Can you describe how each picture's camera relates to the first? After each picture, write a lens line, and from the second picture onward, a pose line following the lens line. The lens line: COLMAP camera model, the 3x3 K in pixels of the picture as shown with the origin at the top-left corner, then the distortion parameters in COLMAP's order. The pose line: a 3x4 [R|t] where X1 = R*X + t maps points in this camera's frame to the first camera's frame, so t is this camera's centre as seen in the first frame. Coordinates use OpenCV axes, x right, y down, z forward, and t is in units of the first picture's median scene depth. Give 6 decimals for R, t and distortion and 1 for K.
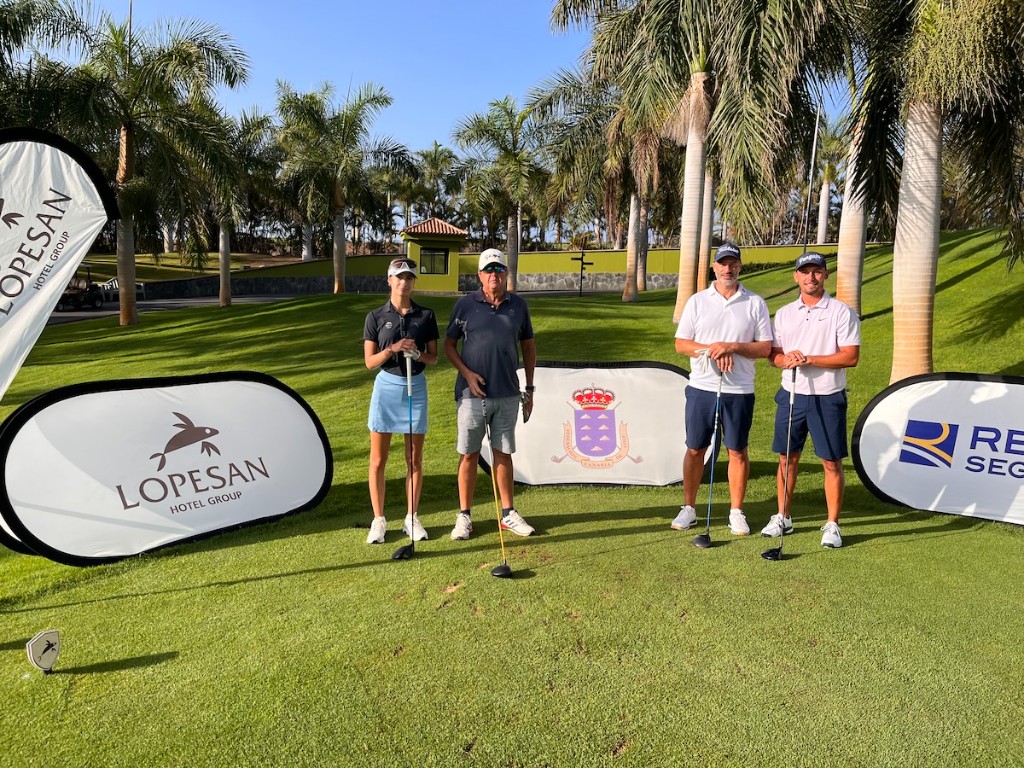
lens RADIAL K [[762.9, 0, 517.1], [0, 762.9, 388.4], [0, 0, 1]] dist [0.057006, -0.081317]
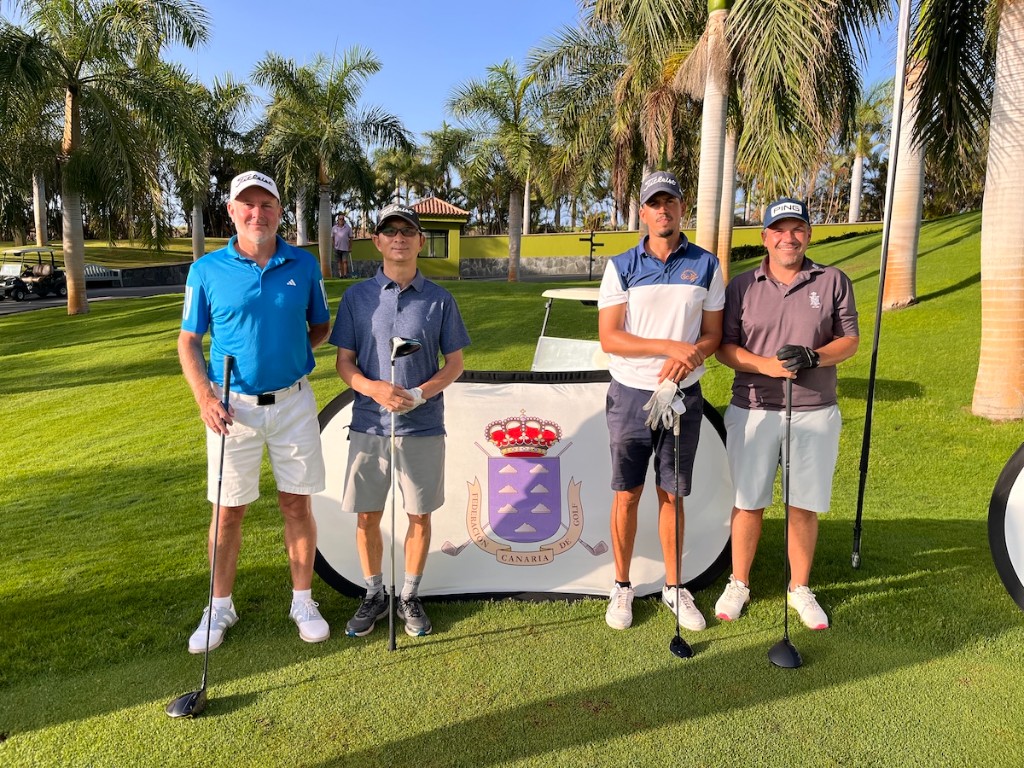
lens RADIAL K [[762.9, 0, 517.1], [0, 762.9, 388.4], [0, 0, 1]] dist [0.057006, -0.081317]
pose [[0.999621, -0.003765, -0.027284, 0.023882], [0.004195, 0.999868, 0.015705, -0.006808], [0.027222, -0.015814, 0.999504, 0.092091]]
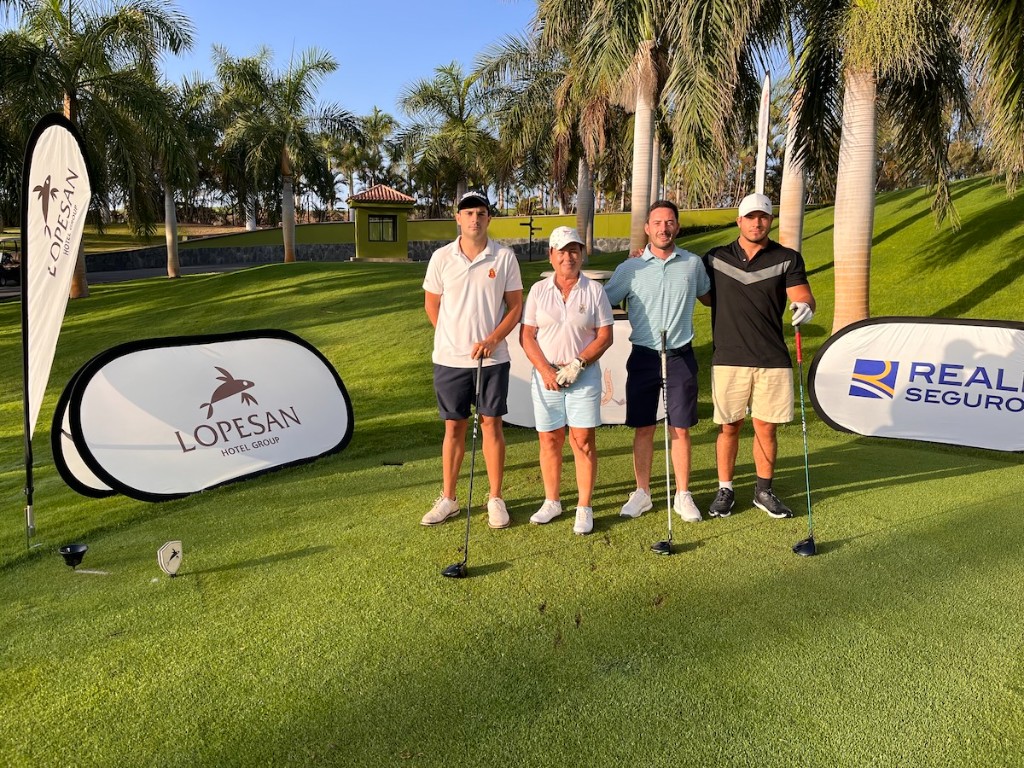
lens RADIAL K [[760.6, 0, 512.0], [0, 760.6, 384.0], [0, 0, 1]] dist [0.055647, -0.075883]
pose [[0.997357, -0.029275, 0.066504, -0.015687], [0.026771, 0.998910, 0.038231, 0.004118], [-0.067550, -0.036350, 0.997053, -0.020468]]
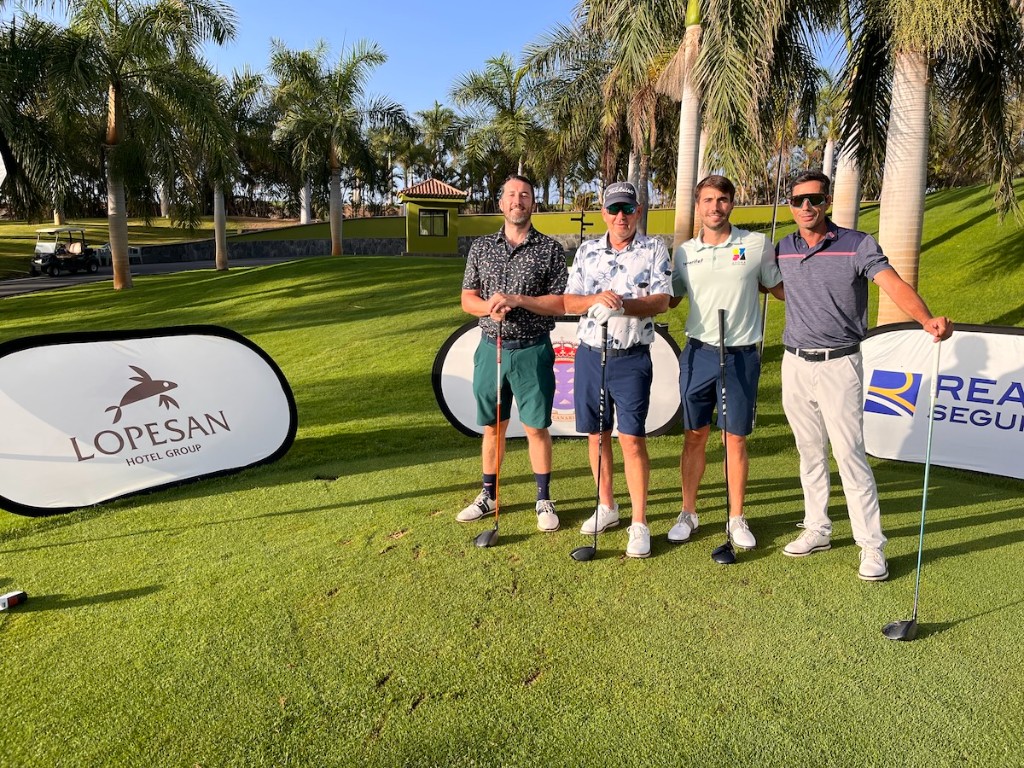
lens RADIAL K [[763.0, 0, 524.6], [0, 763.0, 385.0], [0, 0, 1]] dist [0.054981, -0.077538]
pose [[0.999968, -0.007959, 0.000033, 0.010809], [0.007951, 0.999070, 0.042387, 0.002920], [-0.000371, -0.042386, 0.999101, -0.000104]]
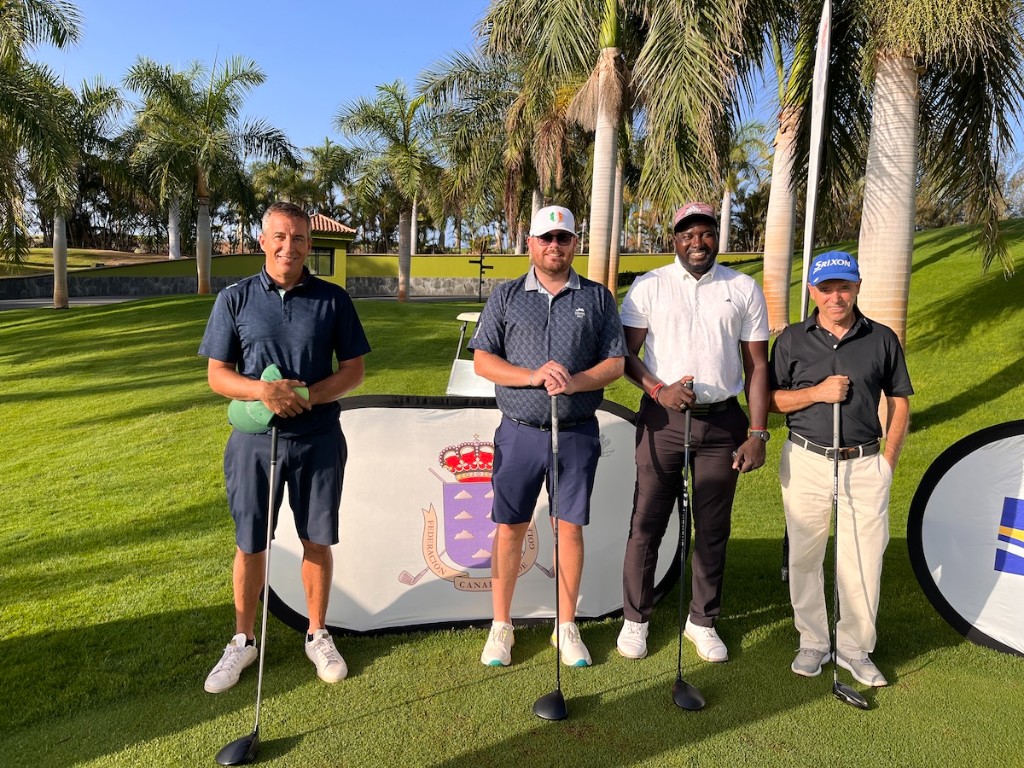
lens RADIAL K [[762.9, 0, 517.1], [0, 762.9, 388.4], [0, 0, 1]] dist [0.057006, -0.081317]
pose [[0.991898, -0.002908, 0.127000, 0.012322], [0.004242, 0.999939, -0.010238, -0.007651], [-0.126963, 0.010694, 0.991850, 0.092081]]
